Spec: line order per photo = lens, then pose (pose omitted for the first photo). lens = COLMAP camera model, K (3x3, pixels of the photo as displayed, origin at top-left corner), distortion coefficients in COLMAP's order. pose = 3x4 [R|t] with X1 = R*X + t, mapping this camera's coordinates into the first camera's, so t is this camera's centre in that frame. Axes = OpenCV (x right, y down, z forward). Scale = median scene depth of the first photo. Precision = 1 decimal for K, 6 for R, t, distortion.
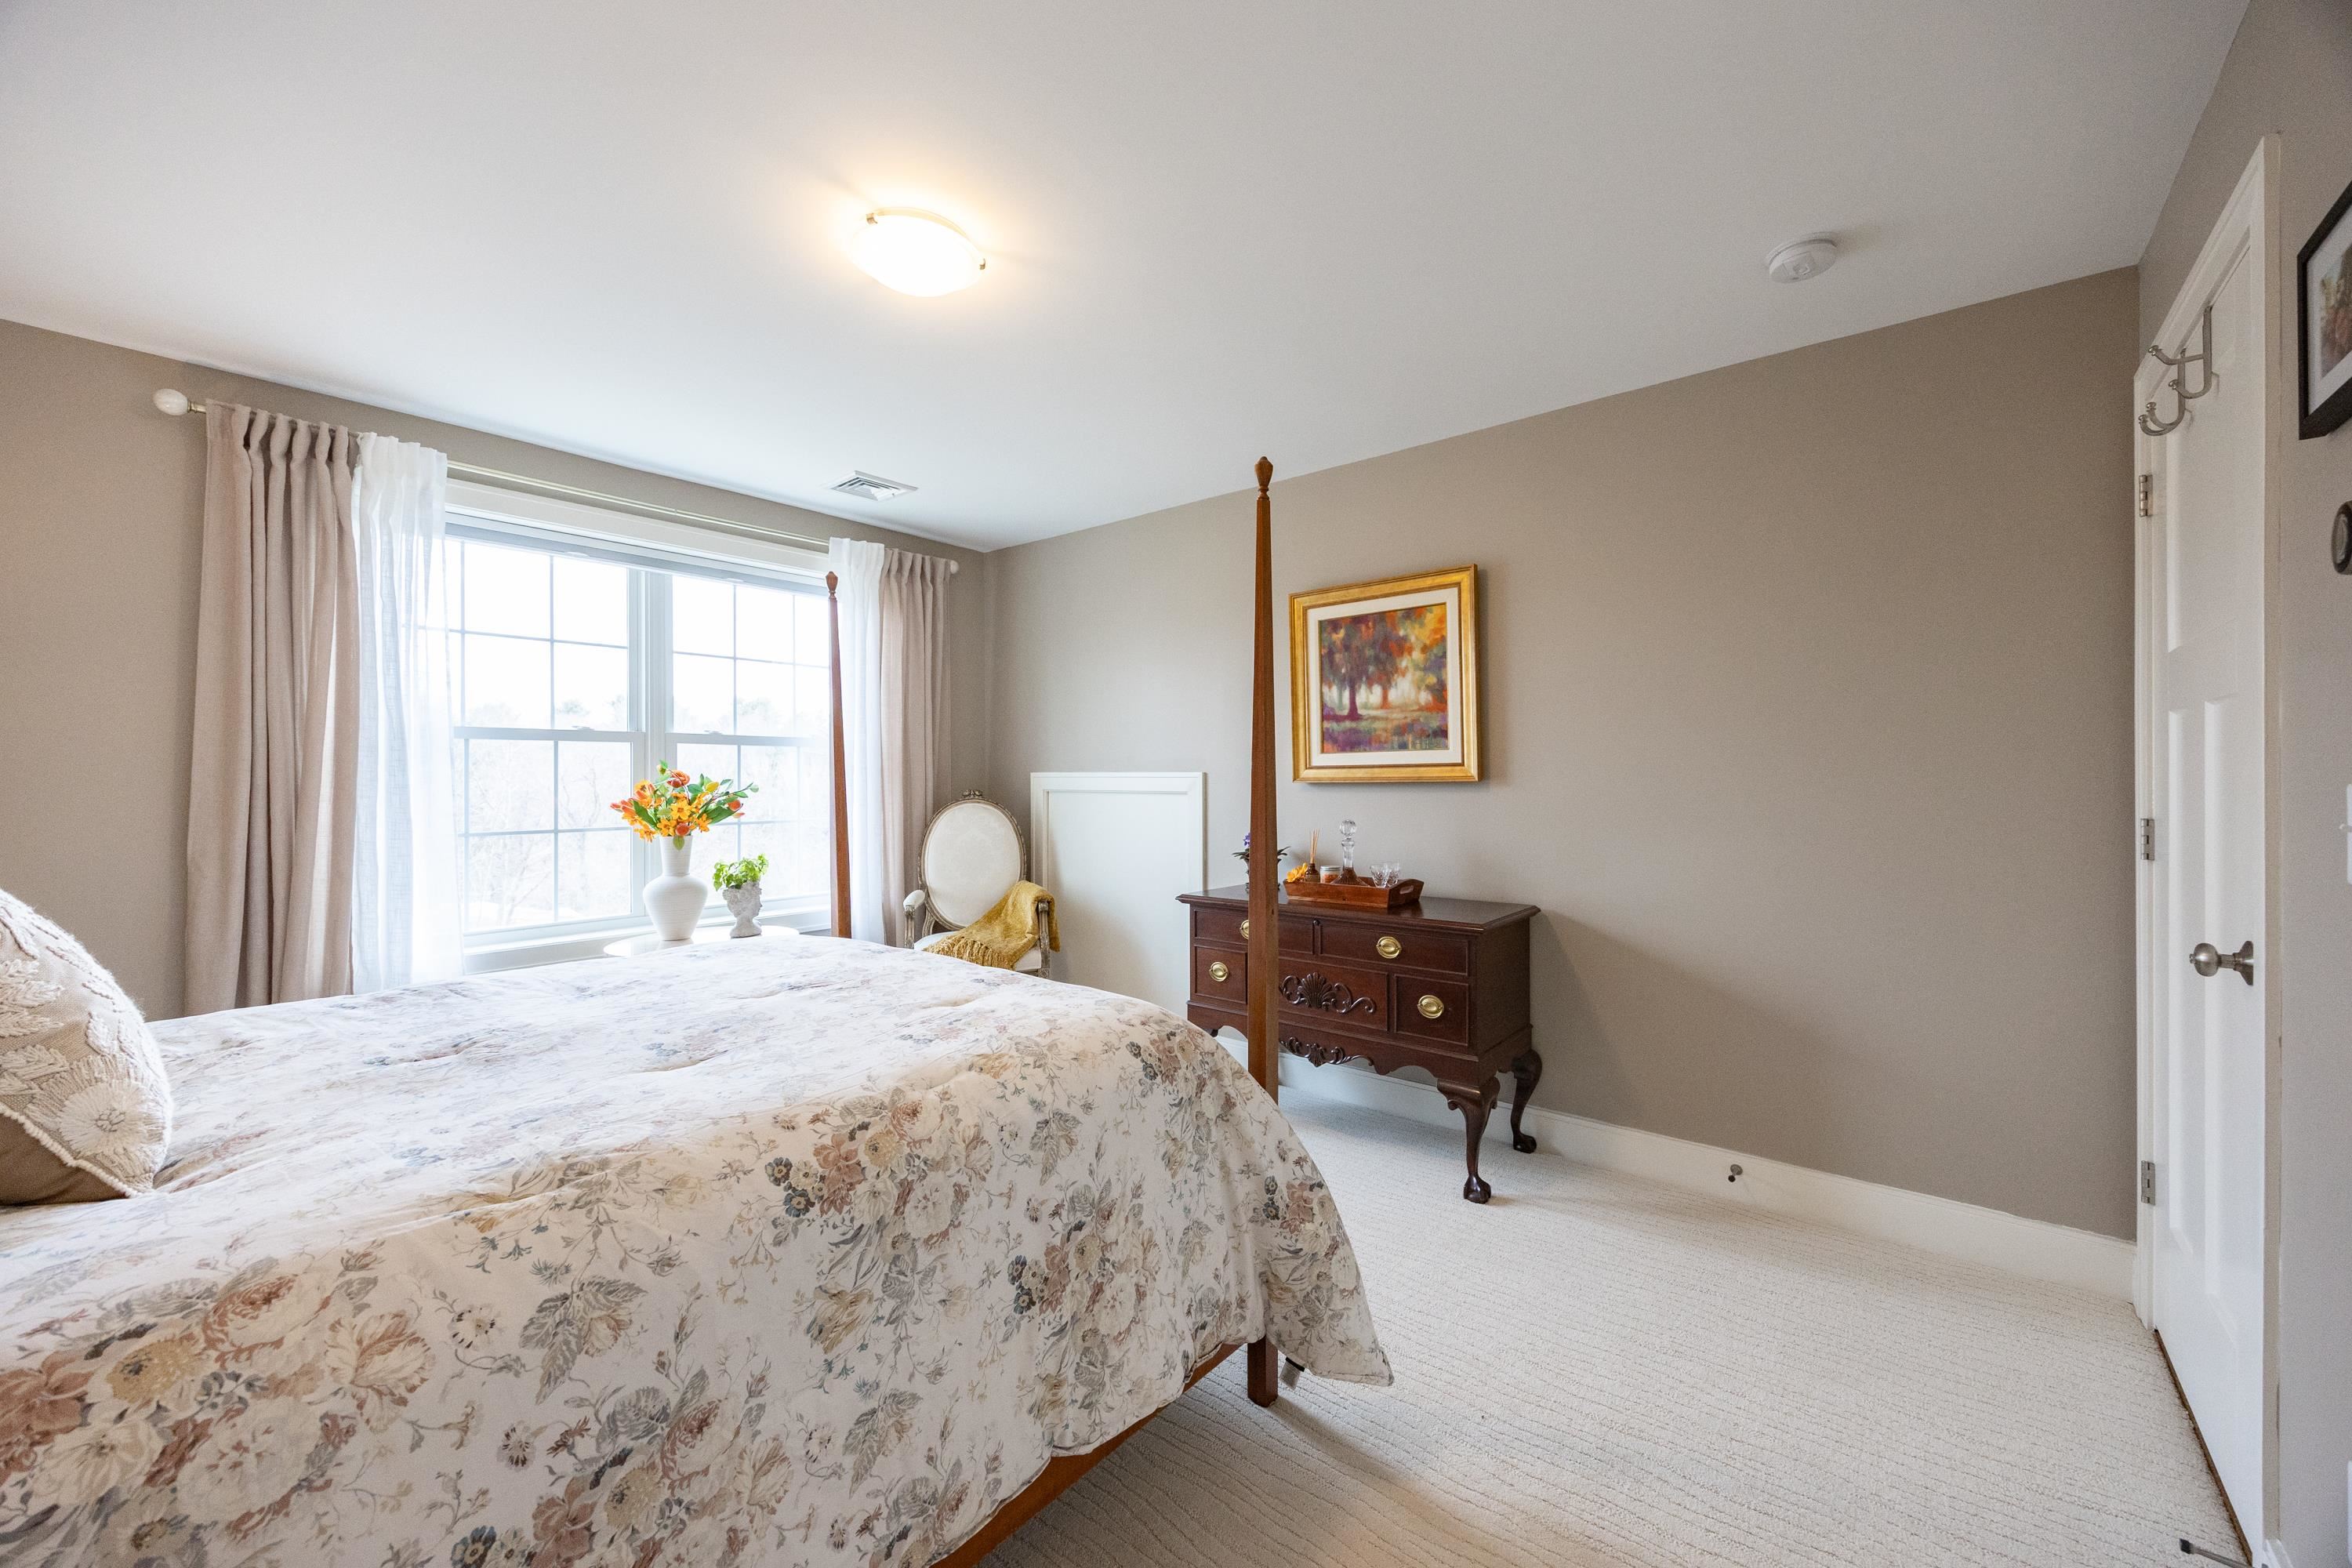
lens RADIAL K [[892.0, 0, 1194.5], [0, 892.0, 776.7], [0, 0, 1]] dist [-0.002274, -0.000201]
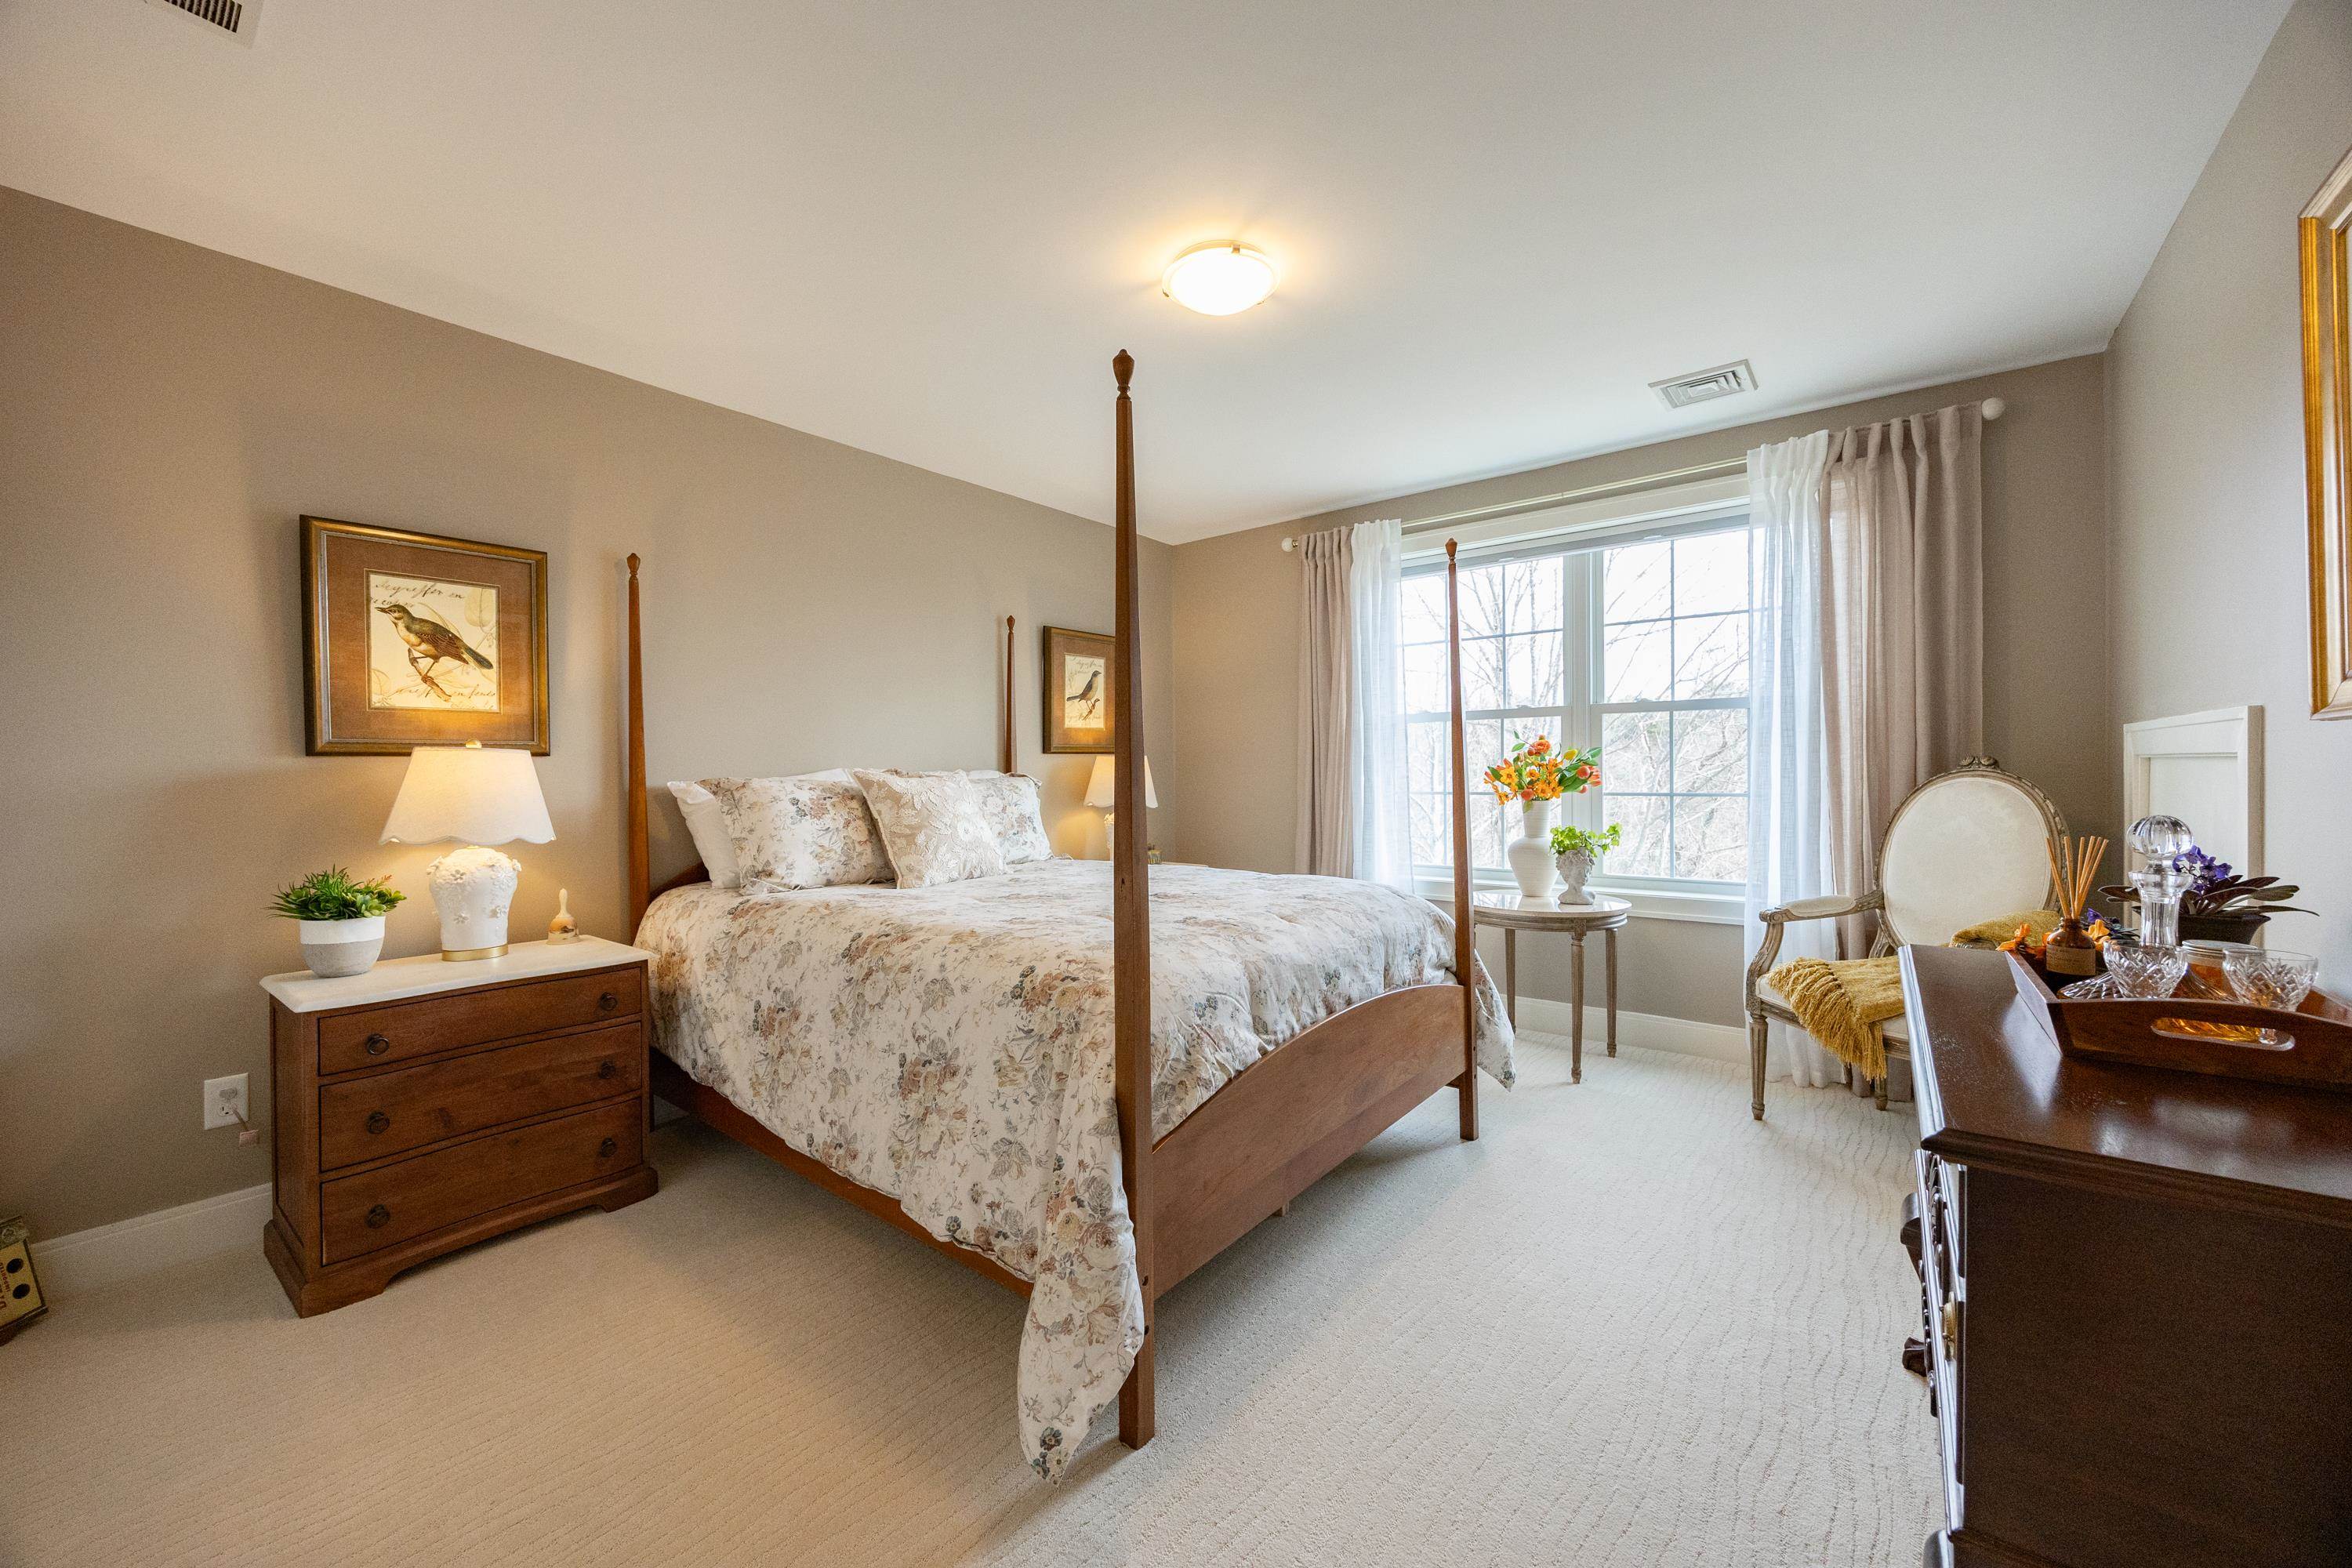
lens RADIAL K [[892.0, 0, 1182.6], [0, 892.0, 786.2], [0, 0, 1]] dist [-0.002274, -0.000201]
pose [[0.012110, 0.021133, -0.999703, 0.465066], [0.010605, 0.999718, 0.021262, 0.020774], [0.999870, -0.010859, 0.011883, 0.517370]]
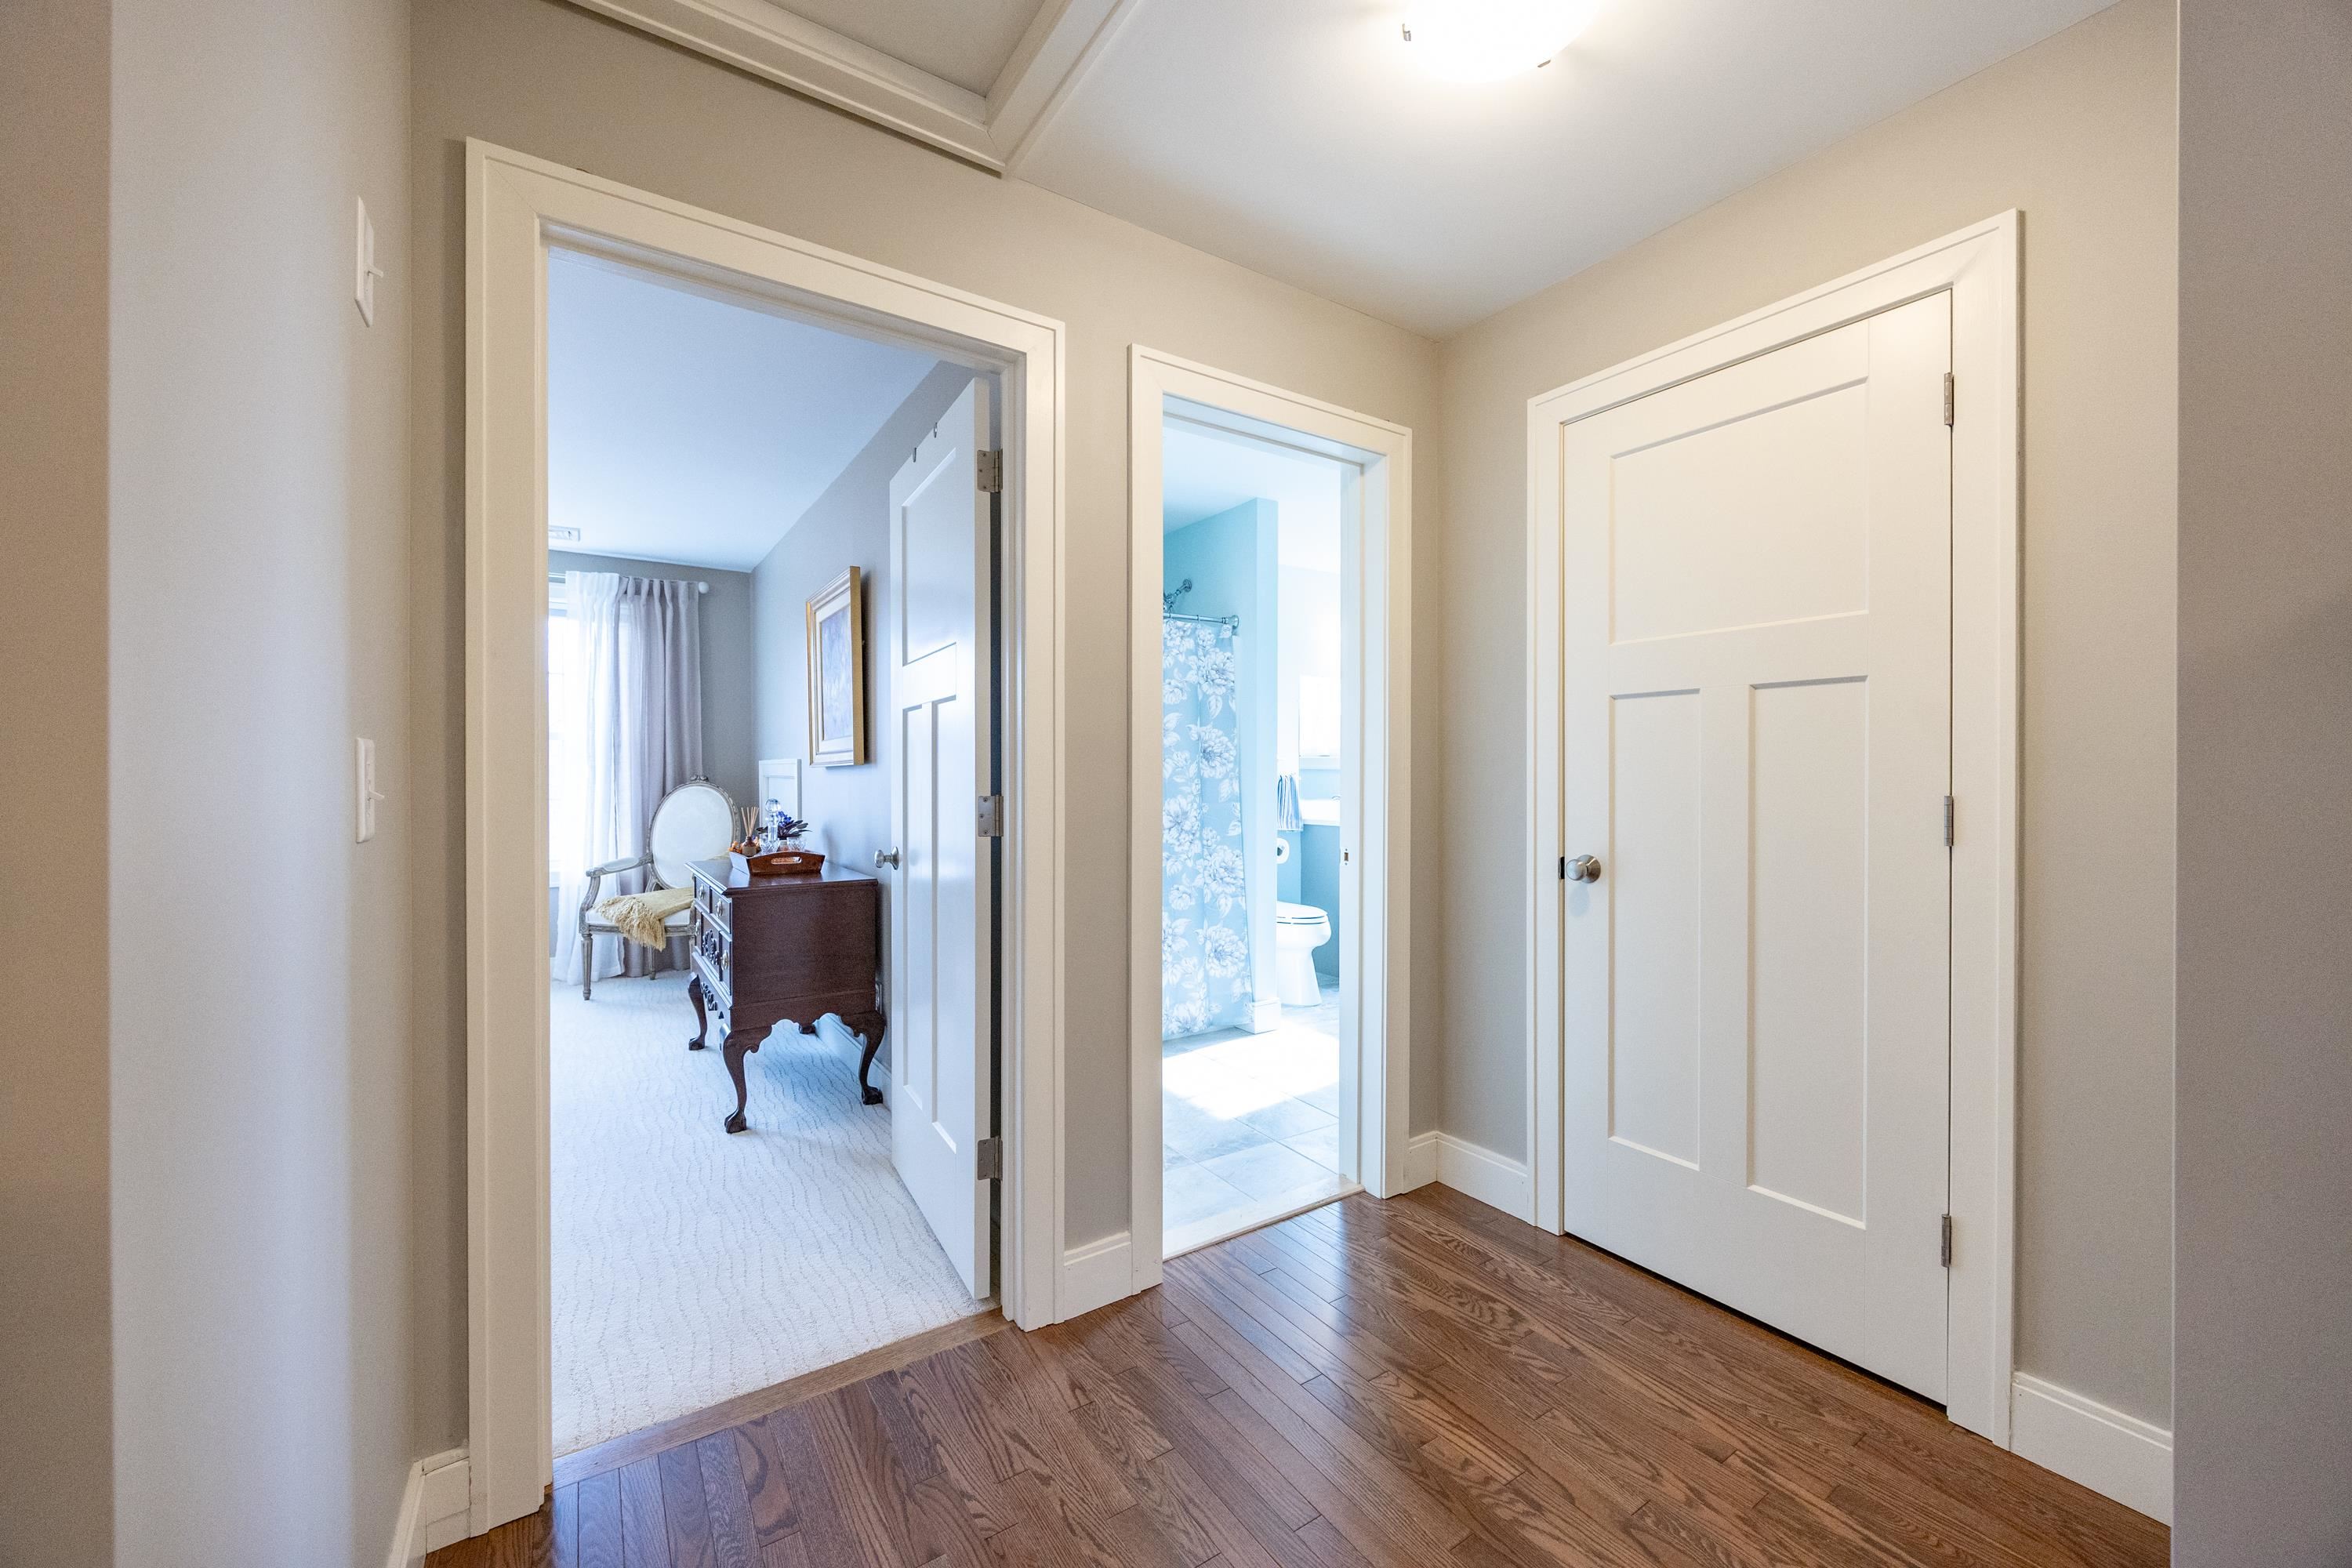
lens RADIAL K [[892.0, 0, 1175.2], [0, 892.0, 785.4], [0, 0, 1]] dist [-0.002274, -0.000201]
pose [[0.954960, 0.006062, -0.296672, 0.864691], [-0.003072, 0.999940, 0.010543, 0.017754], [0.296718, -0.009157, 0.954921, 0.066814]]
